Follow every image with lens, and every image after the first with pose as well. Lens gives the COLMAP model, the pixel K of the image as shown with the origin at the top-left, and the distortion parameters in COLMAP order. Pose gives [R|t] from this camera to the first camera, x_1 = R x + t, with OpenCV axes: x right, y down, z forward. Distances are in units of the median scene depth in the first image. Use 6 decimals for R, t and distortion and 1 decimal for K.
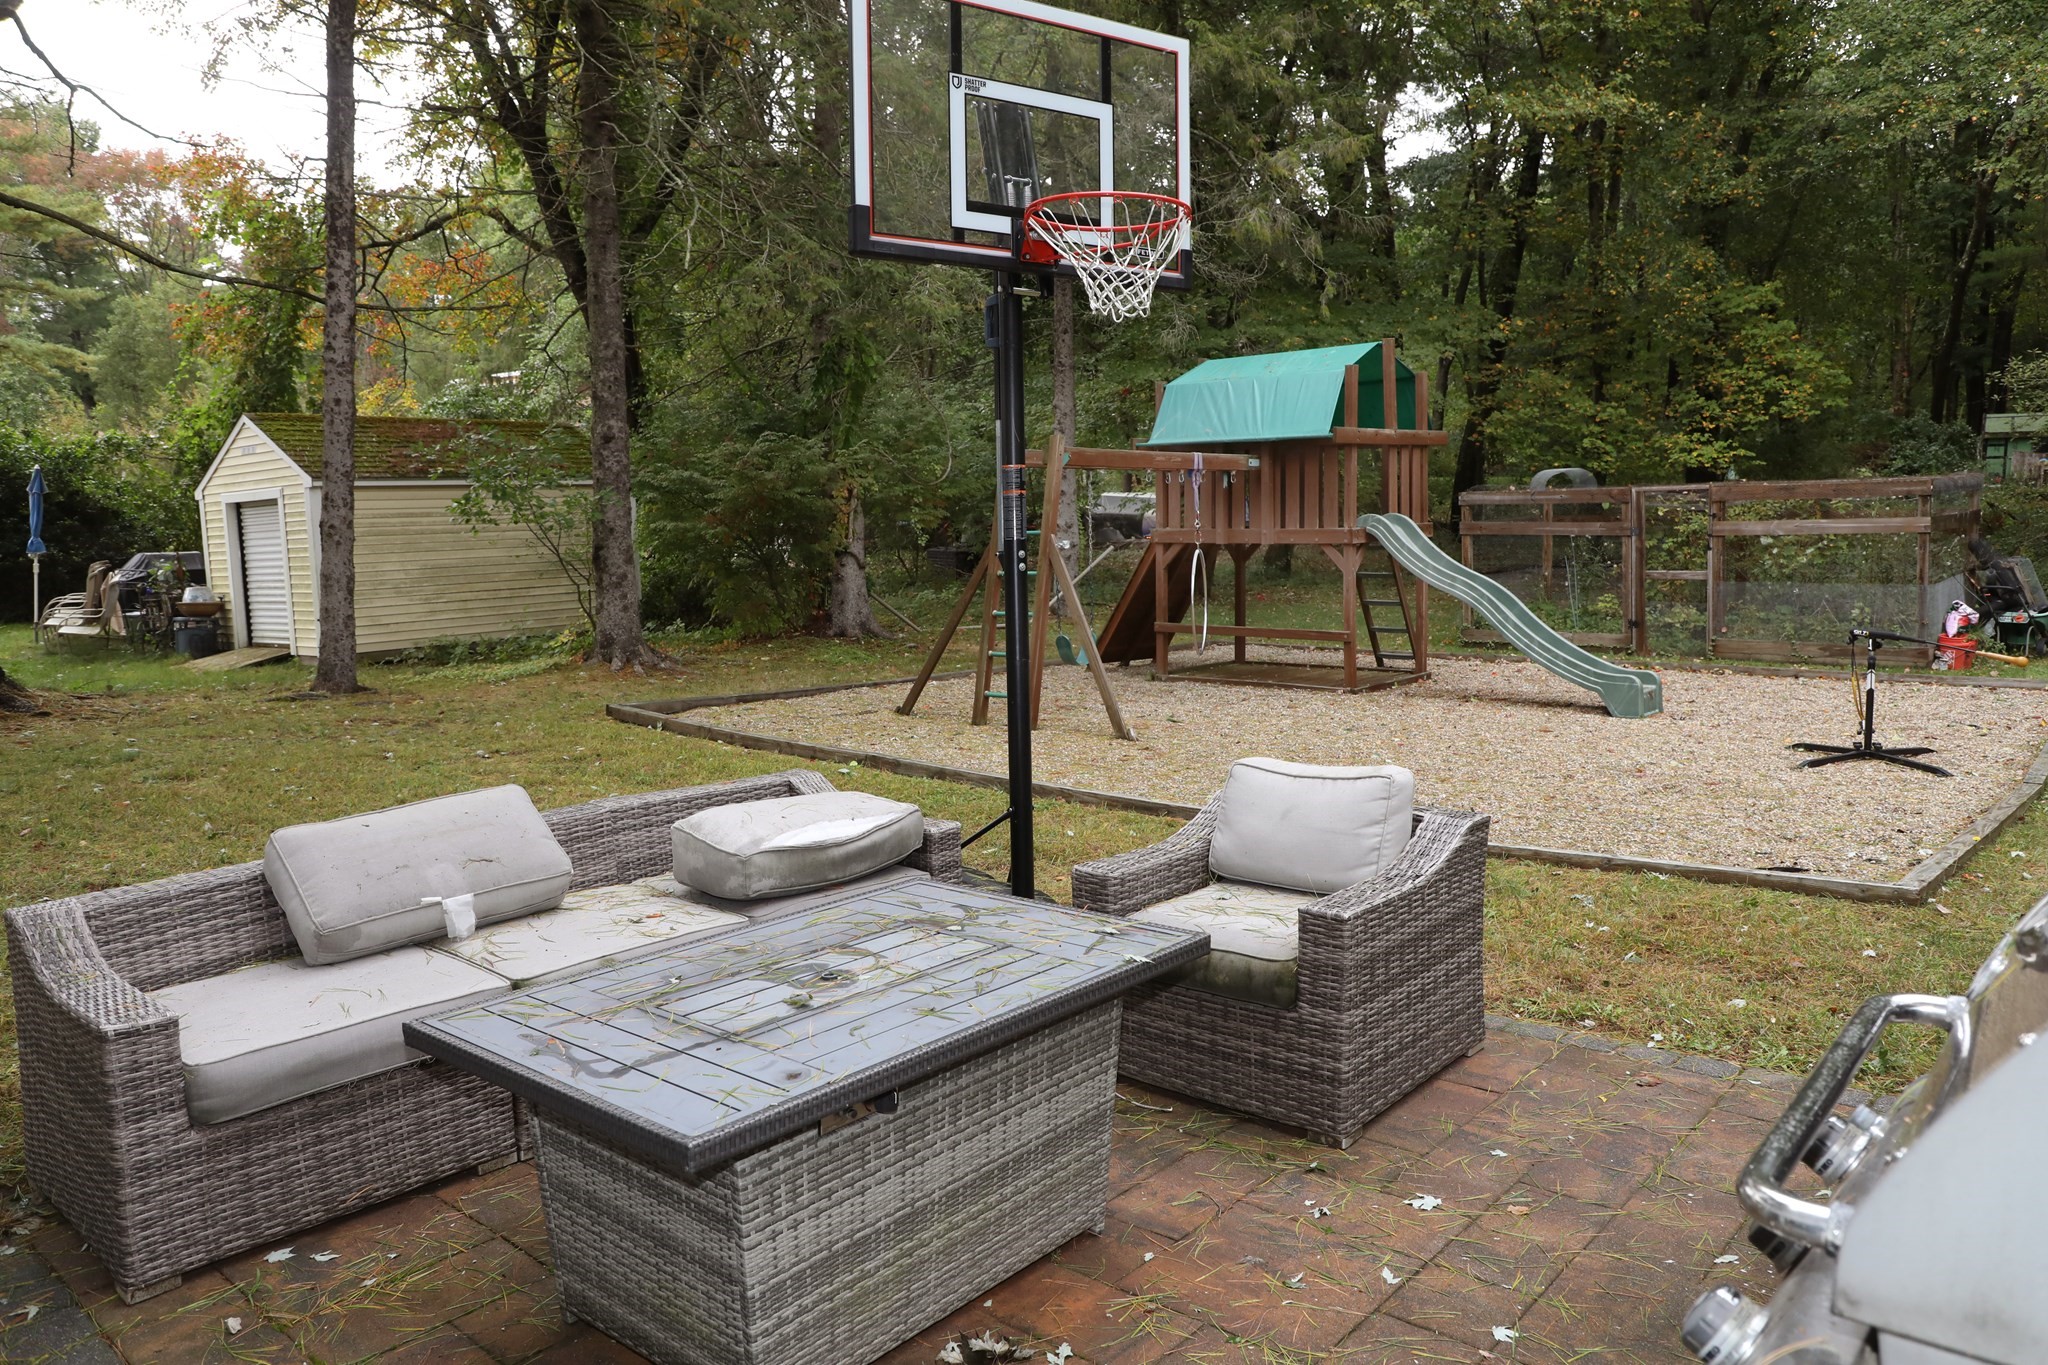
lens RADIAL K [[1407.8, 0, 1032.5], [0, 1407.8, 681.8], [0, 0, 1]] dist [-0.074047, 0.040283]
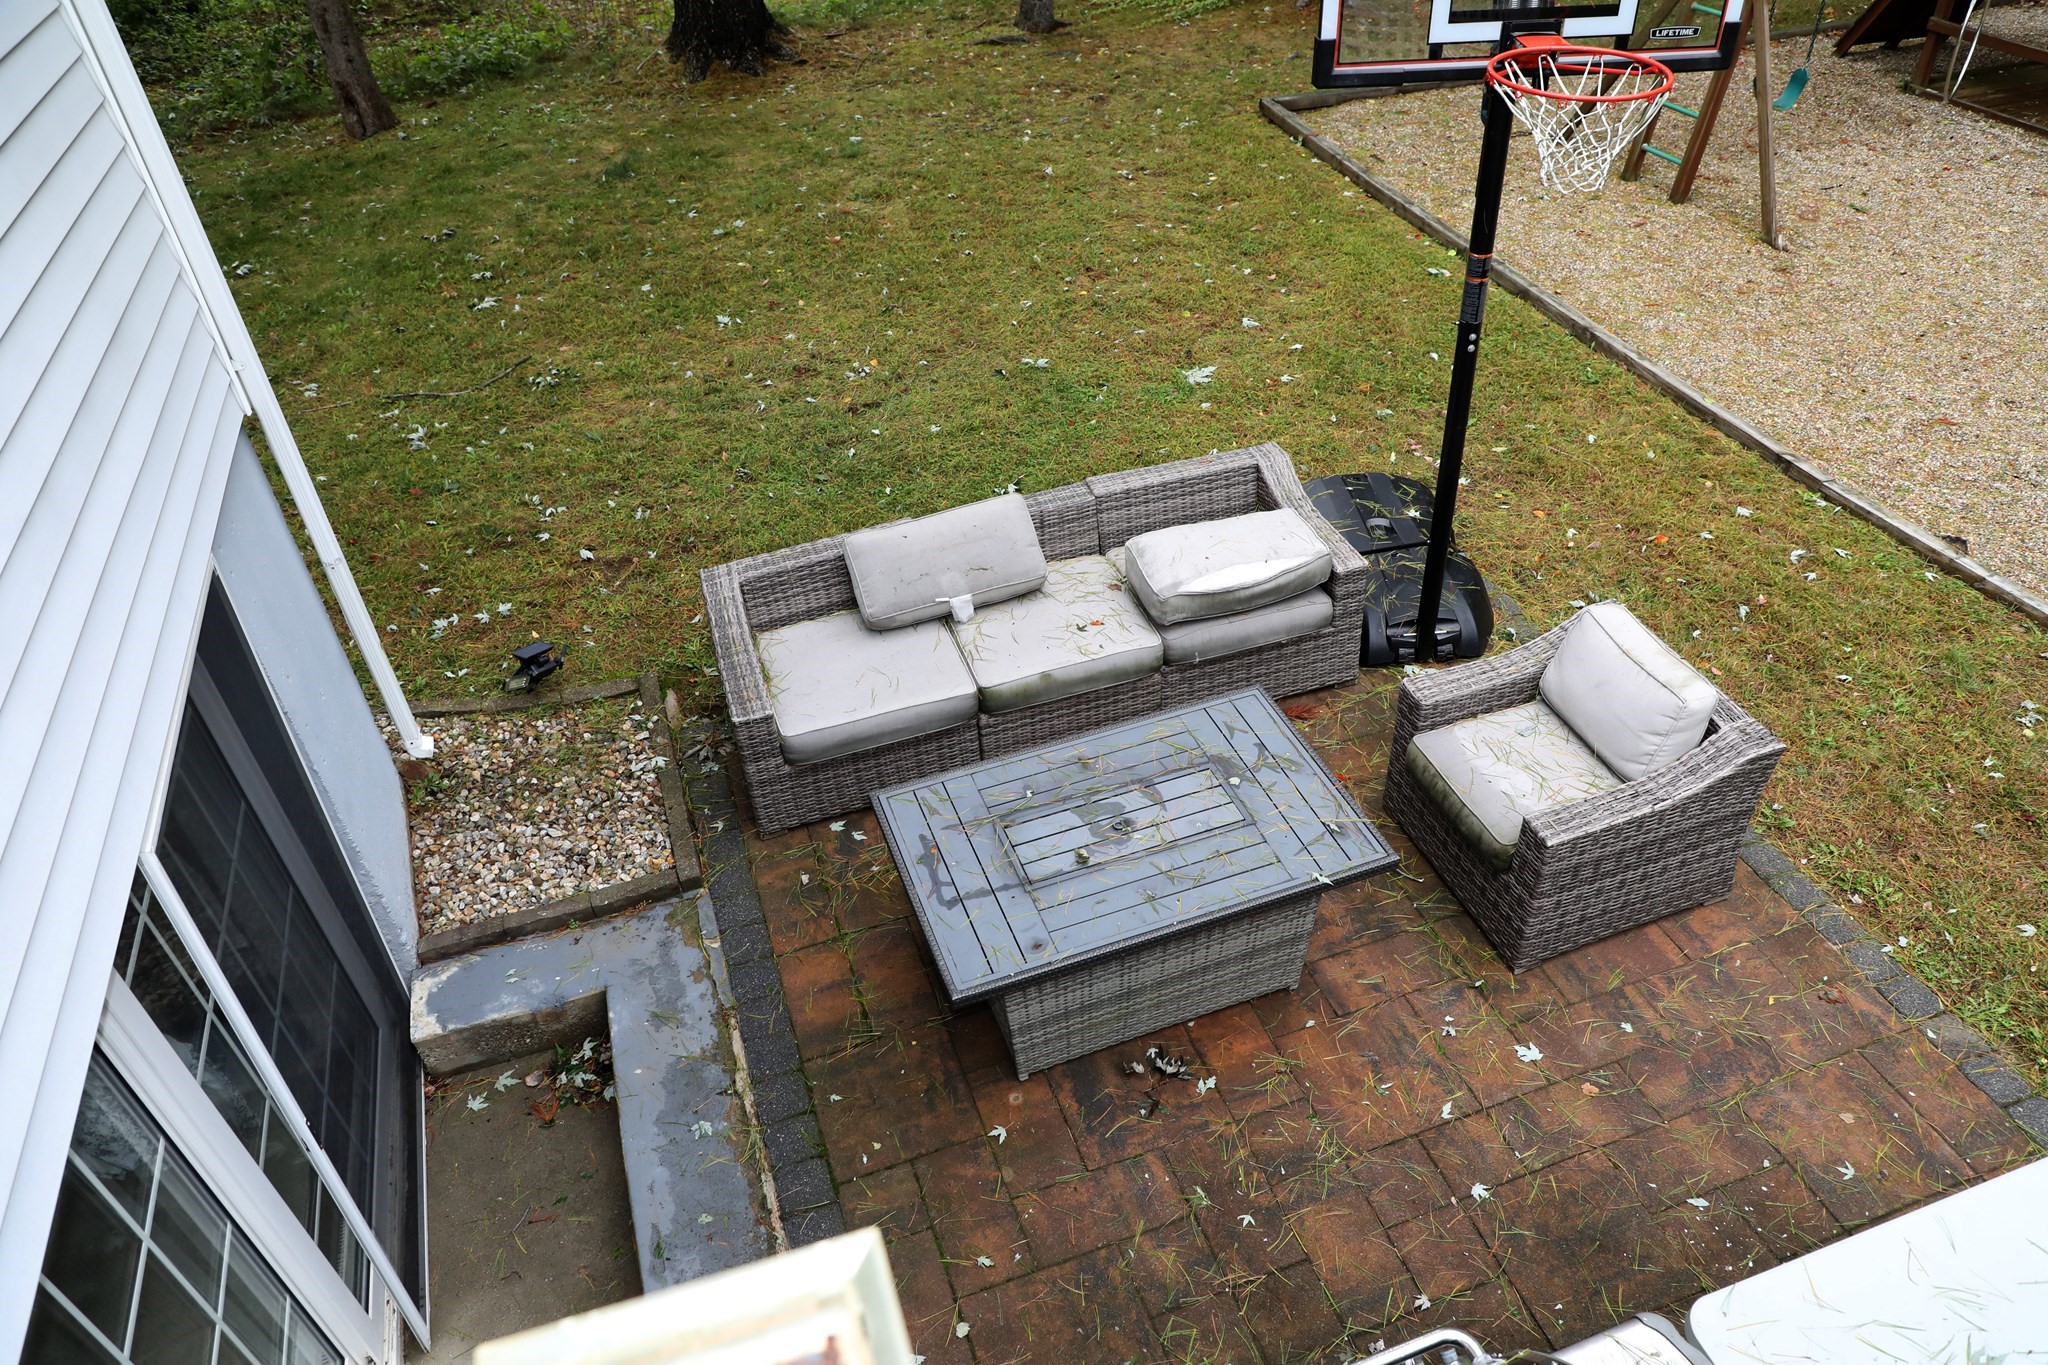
lens RADIAL K [[1402.4, 0, 1026.3], [0, 1402.4, 684.9], [0, 0, 1]] dist [-0.074294, 0.040482]
pose [[0.863815, 0.289459, -0.412356, 0.239814], [-0.011643, 0.829727, 0.558048, -0.521500], [0.503675, -0.477249, 0.720101, -0.042273]]
